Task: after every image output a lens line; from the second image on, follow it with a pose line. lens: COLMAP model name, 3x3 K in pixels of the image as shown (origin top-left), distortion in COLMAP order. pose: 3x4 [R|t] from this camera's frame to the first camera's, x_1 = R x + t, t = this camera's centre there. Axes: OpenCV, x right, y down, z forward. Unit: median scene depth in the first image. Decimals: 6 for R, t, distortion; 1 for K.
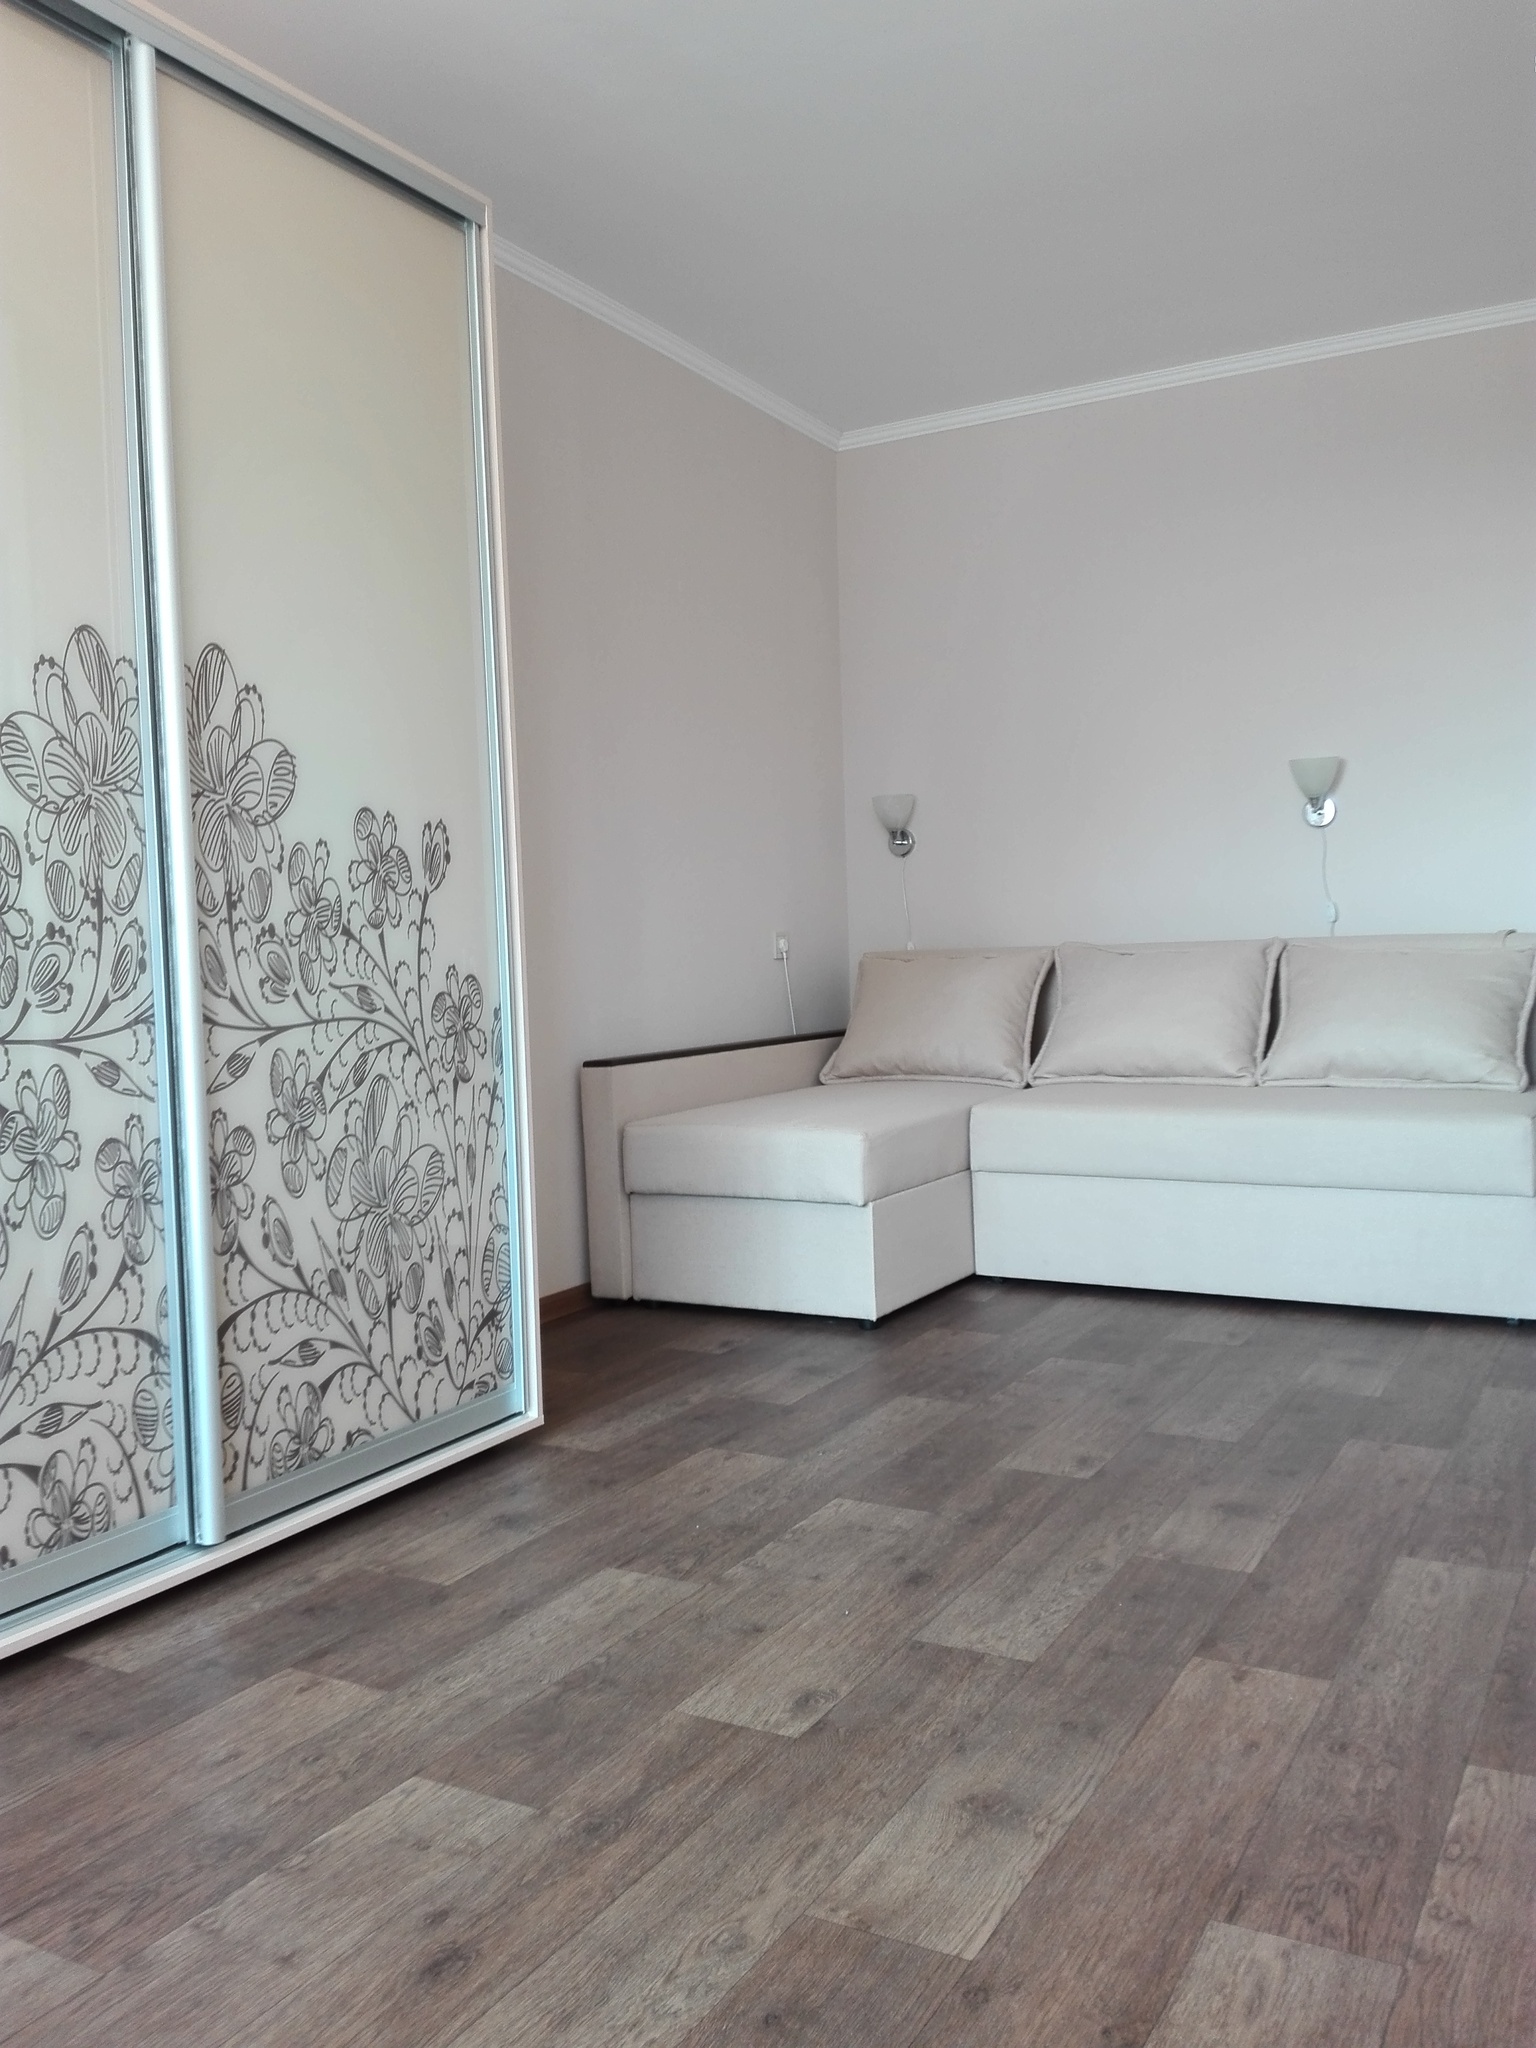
lens RADIAL K [[1704.8, 0, 783.8], [0, 1704.8, 1023.9], [0, 0, 1]] dist [0.118178, -0.220618]
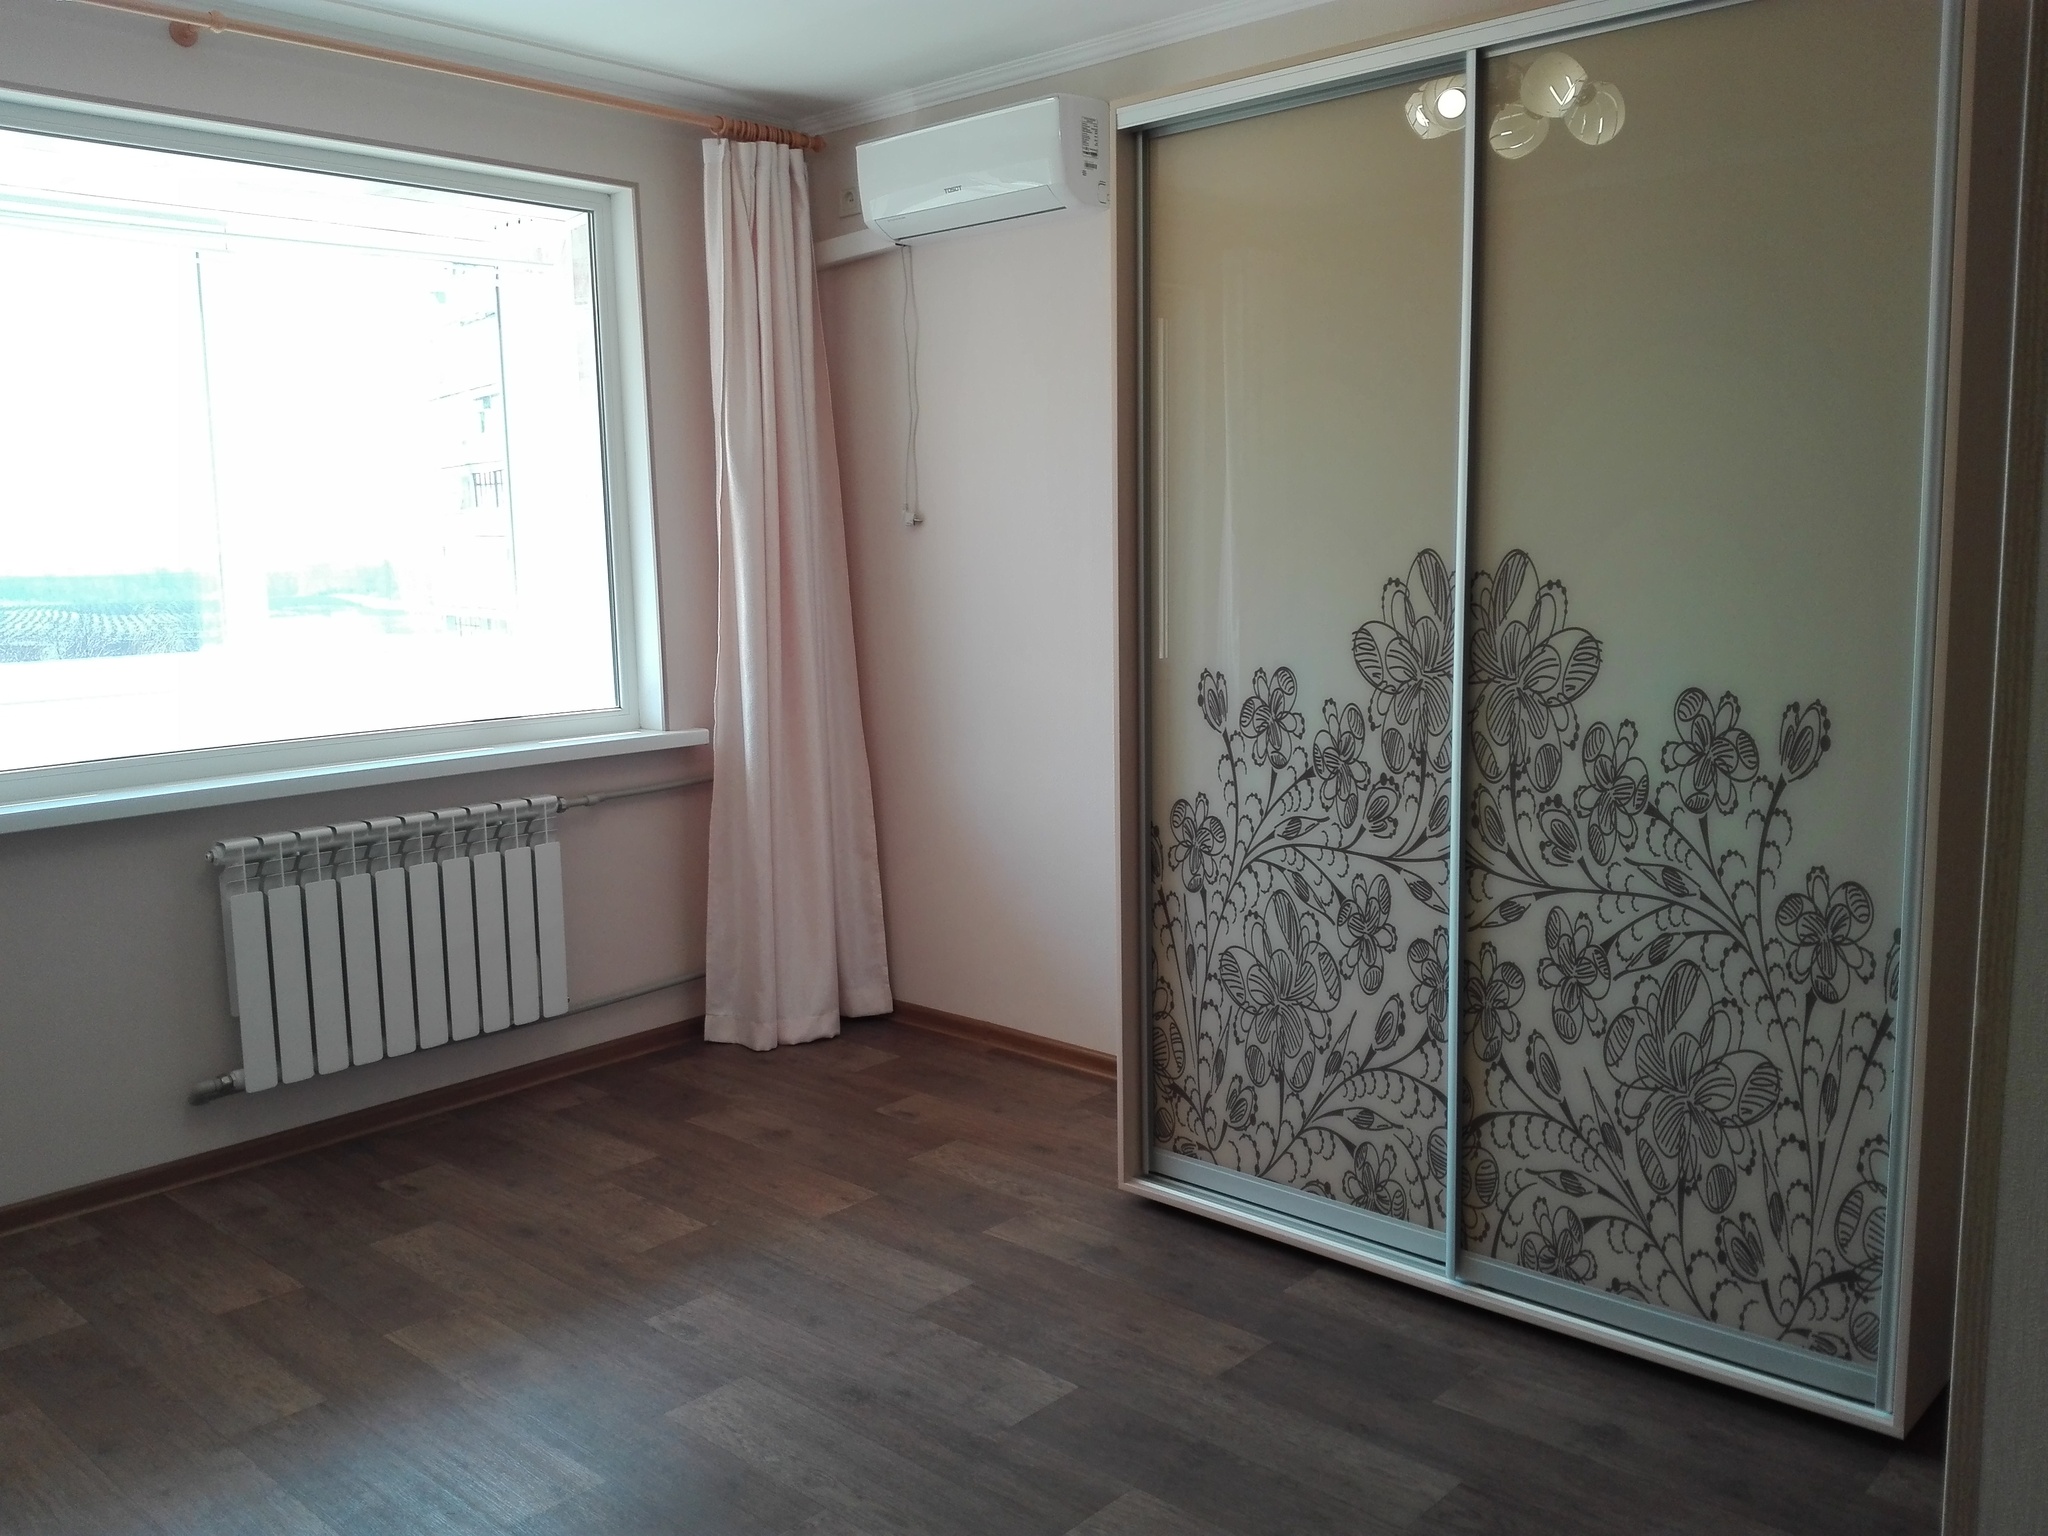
lens RADIAL K [[1704.8, 0, 1017.2], [0, 1704.8, 753.5], [0, 0, 1]] dist [0.118178, -0.220618]
pose [[-0.249957, 0.160441, -0.954872, 0.853935], [-0.012657, 0.985550, 0.168909, -0.271332], [0.968174, 0.054306, -0.244315, 0.950758]]
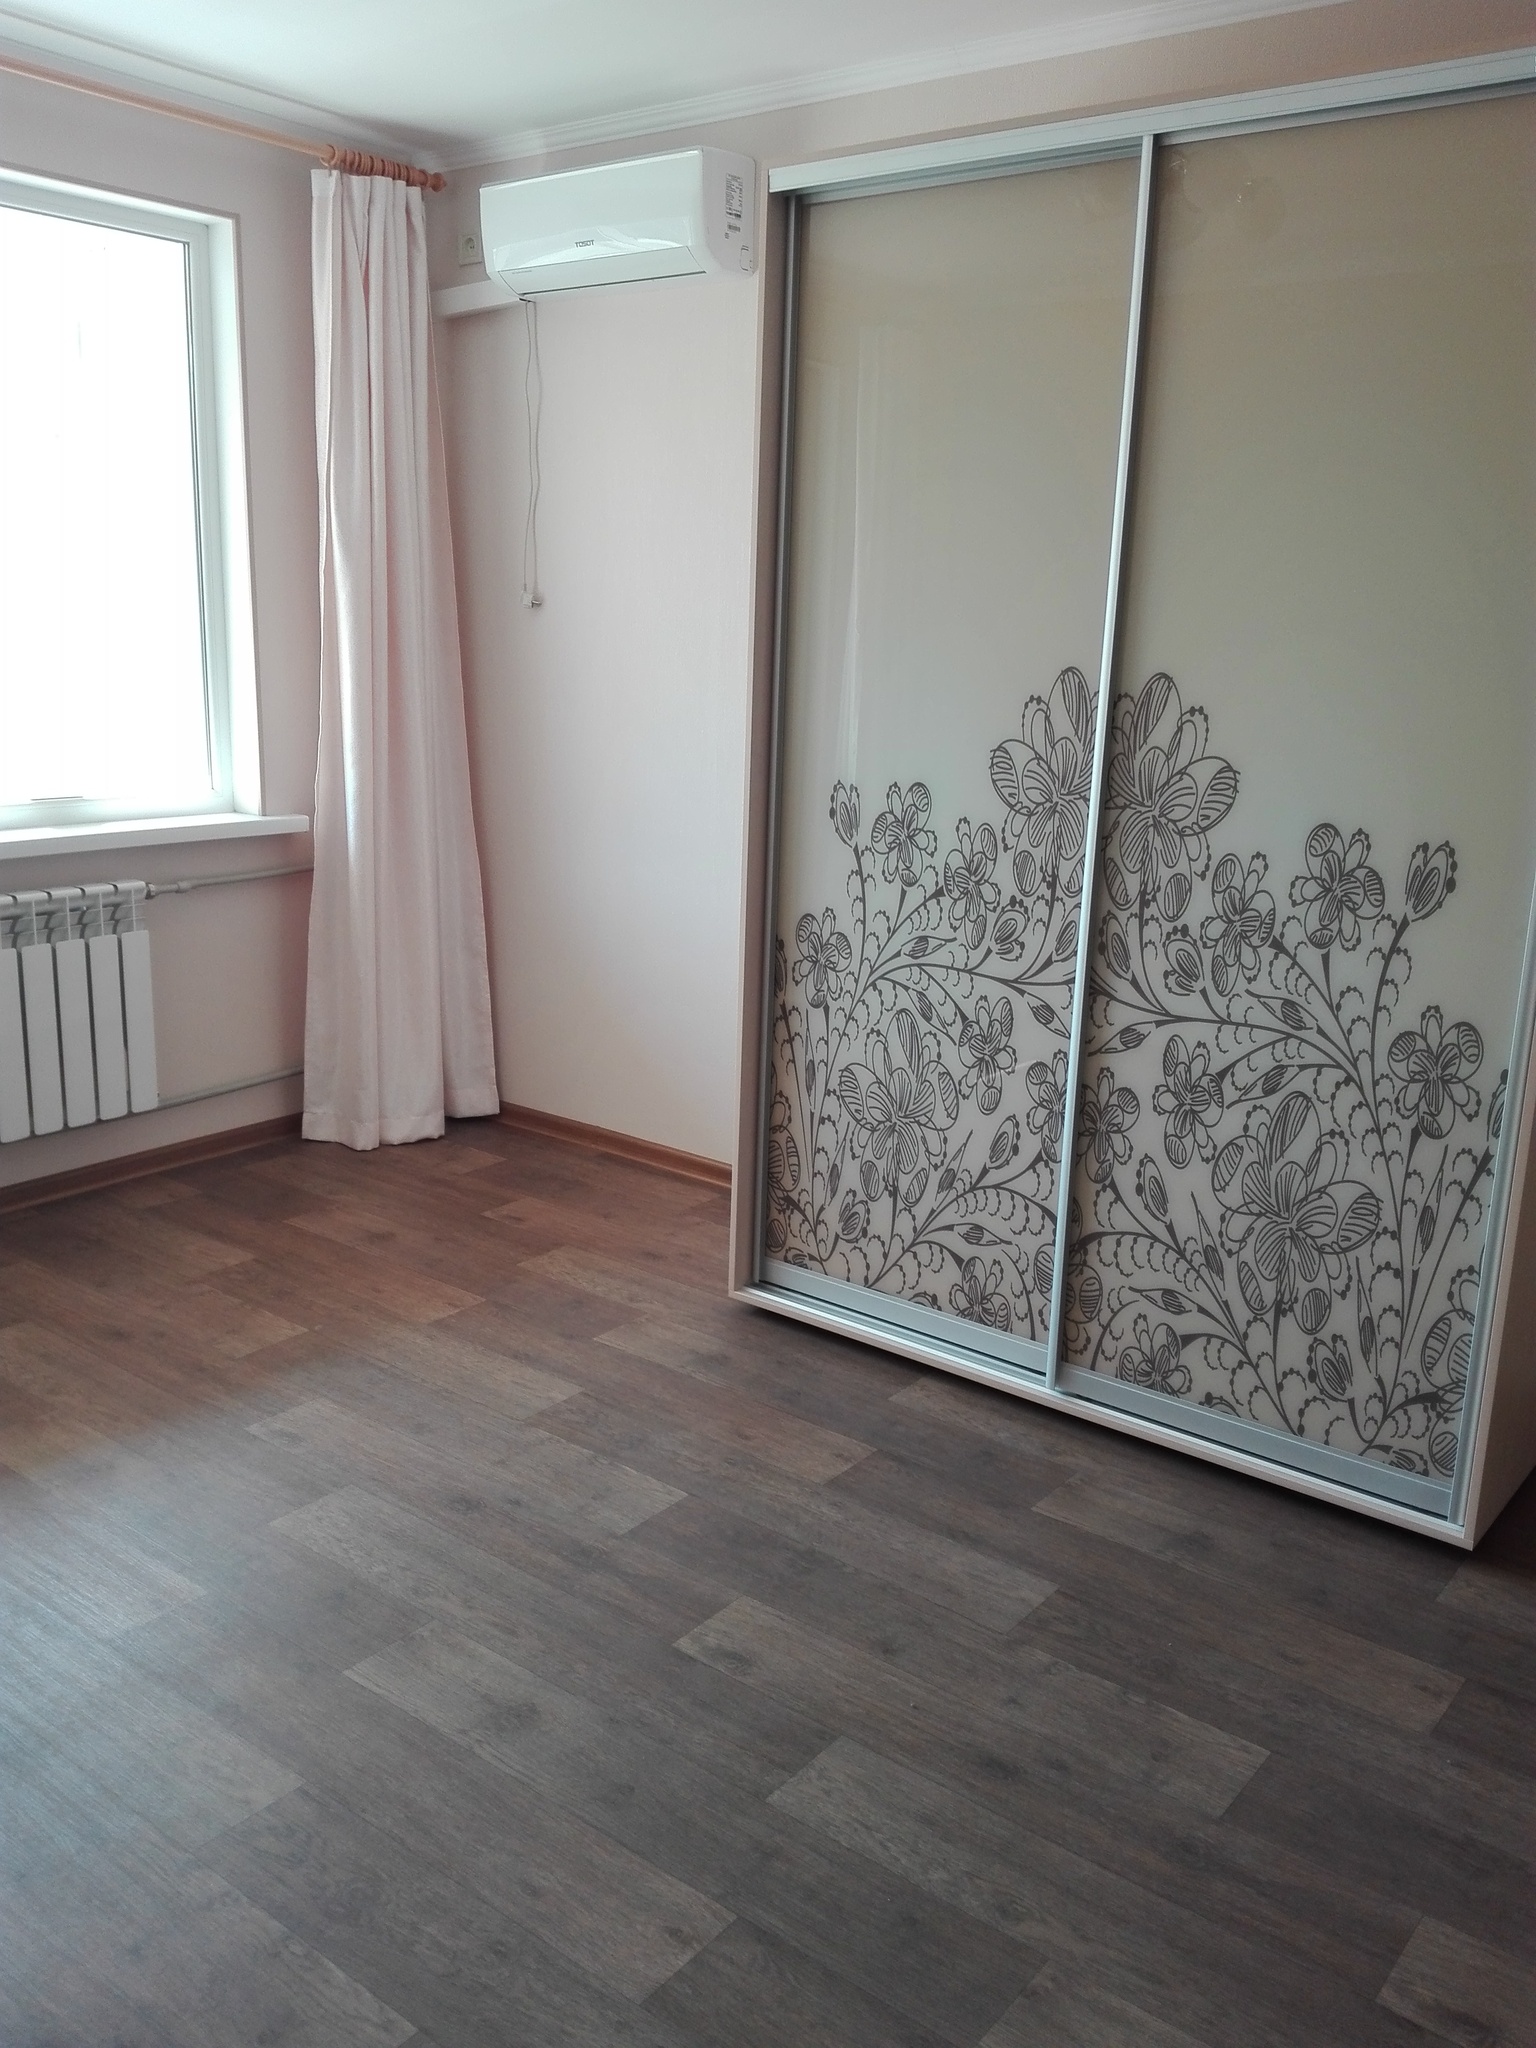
lens RADIAL K [[1704.8, 0, 776.3], [0, 1704.8, 1020.4], [0, 0, 1]] dist [0.118178, -0.220618]
pose [[-0.165412, 0.252048, -0.953473, 0.827554], [-0.066889, 0.961698, 0.265826, -0.279781], [0.983954, 0.107748, -0.142217, 0.922388]]
